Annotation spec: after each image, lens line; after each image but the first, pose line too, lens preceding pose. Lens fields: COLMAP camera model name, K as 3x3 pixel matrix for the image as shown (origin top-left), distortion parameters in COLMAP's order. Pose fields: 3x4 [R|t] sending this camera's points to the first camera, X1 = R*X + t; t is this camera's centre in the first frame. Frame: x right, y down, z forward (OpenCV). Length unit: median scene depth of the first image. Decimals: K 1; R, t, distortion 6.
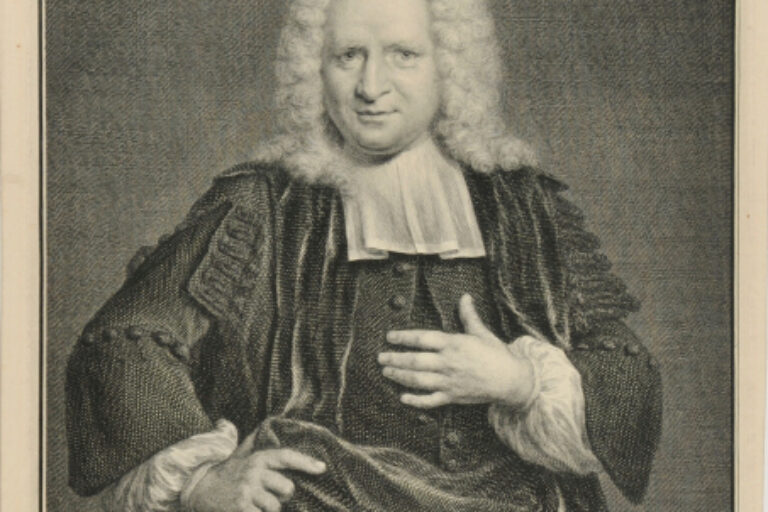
lens RADIAL K [[1670.1, 0, 382.1], [0, 1670.1, 255.8], [0, 0, 1]] dist [0.080534, 0.000000]
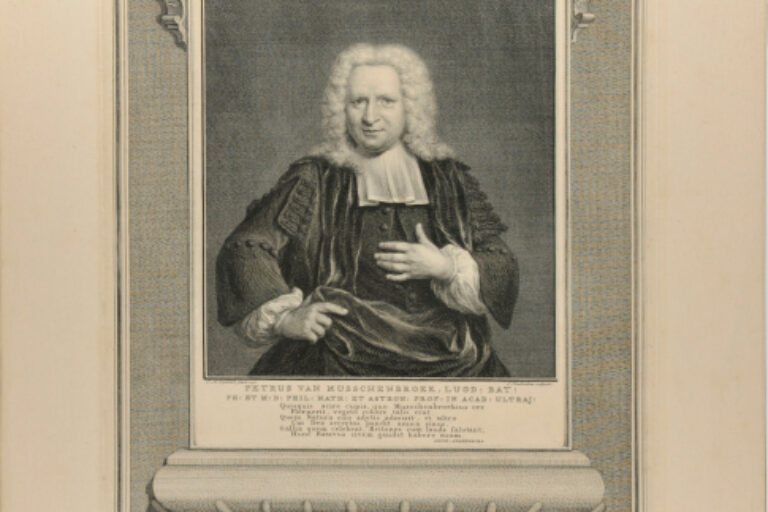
lens RADIAL K [[1122.2, 0, 387.4], [0, 1122.2, 255.9], [0, 0, 1]] dist [0.013828, 0.000000]
pose [[0.999993, -0.003147, 0.001911, 0.010401], [0.003122, 0.999907, 0.013286, 0.043615], [-0.001953, -0.013280, 0.999910, -0.317875]]
